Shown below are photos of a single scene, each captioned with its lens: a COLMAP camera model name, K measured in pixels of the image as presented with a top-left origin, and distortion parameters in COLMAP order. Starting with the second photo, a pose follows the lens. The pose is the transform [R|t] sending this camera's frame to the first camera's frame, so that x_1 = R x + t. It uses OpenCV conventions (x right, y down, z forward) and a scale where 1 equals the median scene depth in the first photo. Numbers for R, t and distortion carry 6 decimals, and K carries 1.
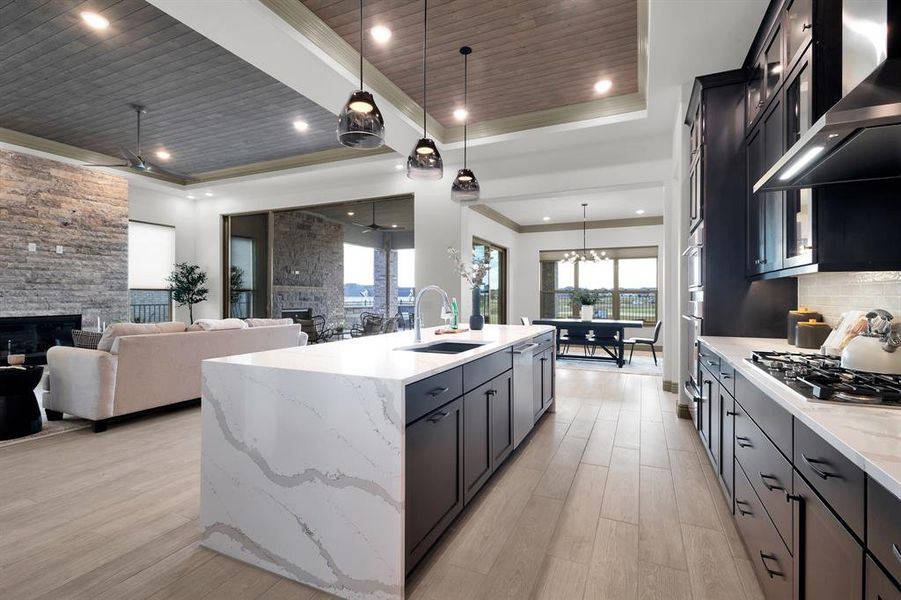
lens RADIAL K [[417.5, 0, 454.5], [0, 417.5, 296.5], [0, 0, 1]] dist [0.007223, -0.000937]
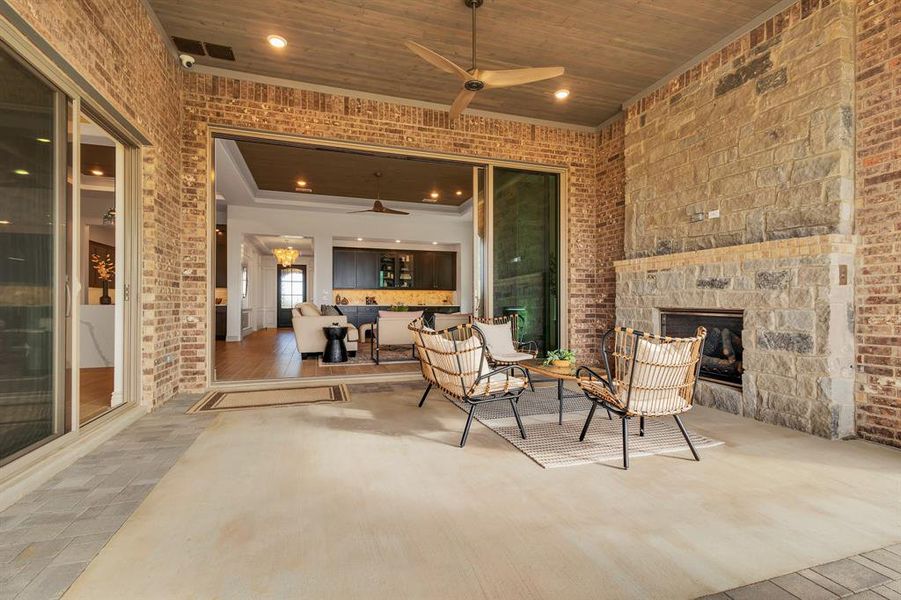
lens RADIAL K [[417.4, 0, 450.1], [0, 417.4, 303.1], [0, 0, 1]] dist [0.013708, -0.000281]
pose [[-0.742041, -0.003788, -0.670344, 0.086847], [-0.002069, 0.999992, -0.003361, 0.038352], [0.670352, -0.001107, -0.742043, 1.697108]]
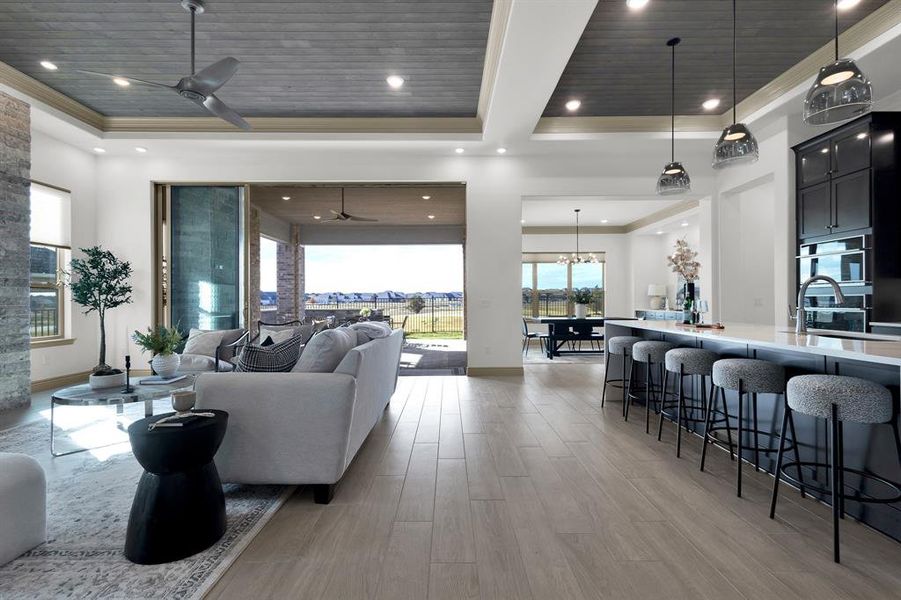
lens RADIAL K [[415.0, 0, 449.9], [0, 415.0, 298.8], [0, 0, 1]] dist [0.018313, -0.006243]
pose [[0.910137, -0.004106, 0.414286, -0.469911], [0.005908, 0.999978, -0.003068, 0.009840], [-0.414265, 0.005240, 0.910141, 0.174937]]
